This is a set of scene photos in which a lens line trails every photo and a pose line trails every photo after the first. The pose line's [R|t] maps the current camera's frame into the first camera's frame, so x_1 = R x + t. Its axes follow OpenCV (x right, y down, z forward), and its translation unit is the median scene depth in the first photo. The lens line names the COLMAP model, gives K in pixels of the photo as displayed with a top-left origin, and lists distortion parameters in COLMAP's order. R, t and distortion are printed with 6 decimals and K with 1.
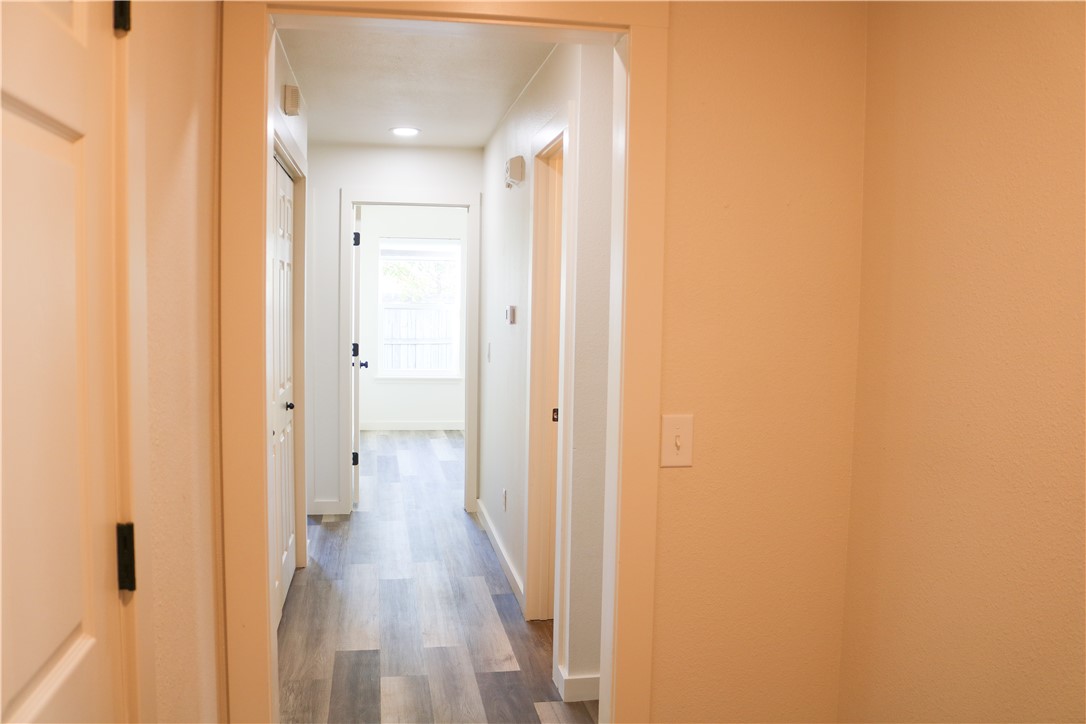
lens RADIAL K [[905.1, 0, 542.7], [0, 905.1, 361.6], [0, 0, 1]] dist [-0.139516, 0.110381]
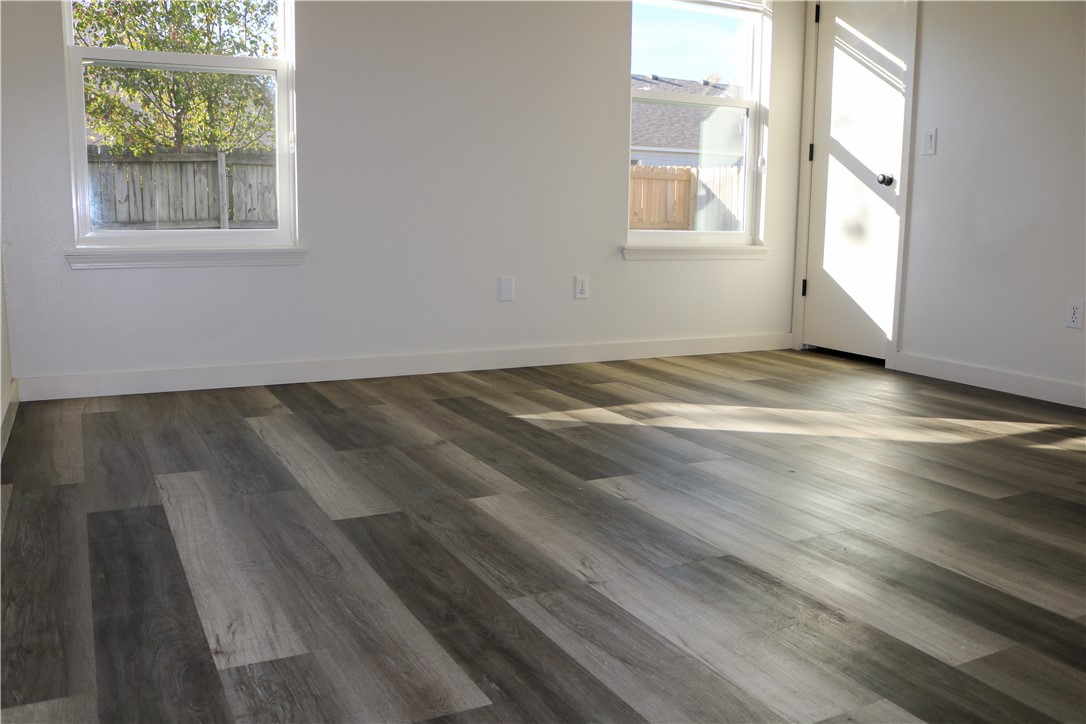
lens RADIAL K [[905.1, 0, 547.2], [0, 905.1, 367.2], [0, 0, 1]] dist [-0.139516, 0.110381]
pose [[0.953399, -0.047740, 0.297911, -0.080006], [0.018261, 0.994723, 0.100962, 0.023195], [-0.301158, -0.090817, 0.949240, 0.442549]]
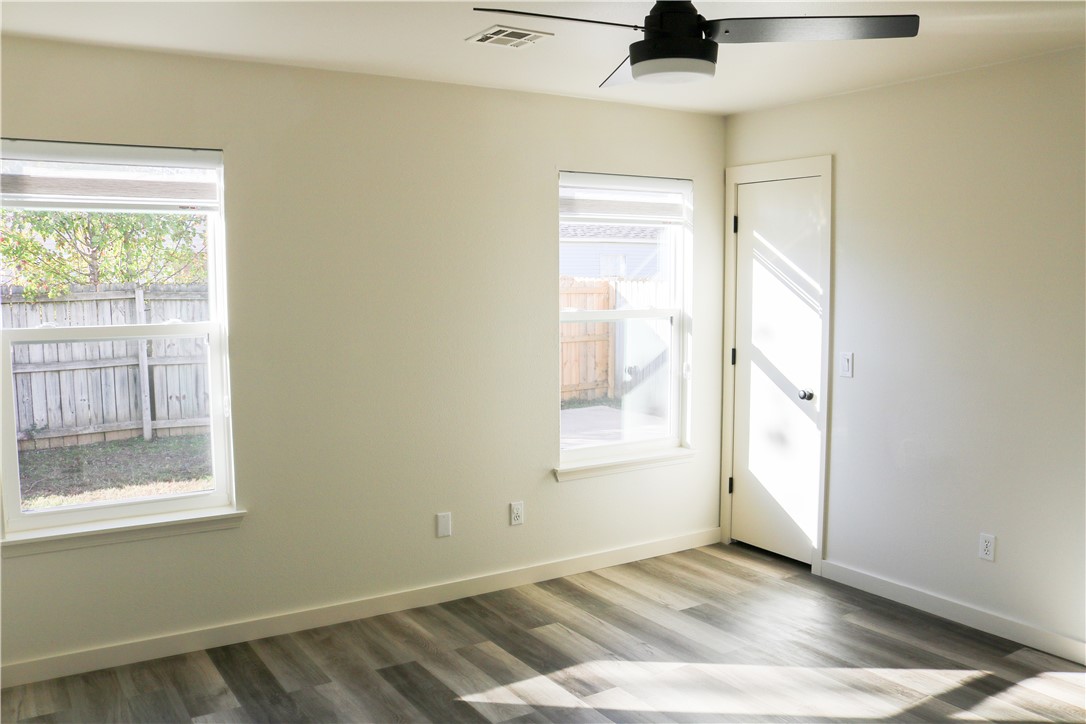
lens RADIAL K [[905.1, 0, 540.6], [0, 905.1, 360.4], [0, 0, 1]] dist [-0.139516, 0.110381]
pose [[0.923837, -0.053714, 0.379000, -0.084088], [0.042239, 0.998364, 0.038533, -0.043651], [-0.380449, -0.019589, 0.924594, 0.442826]]
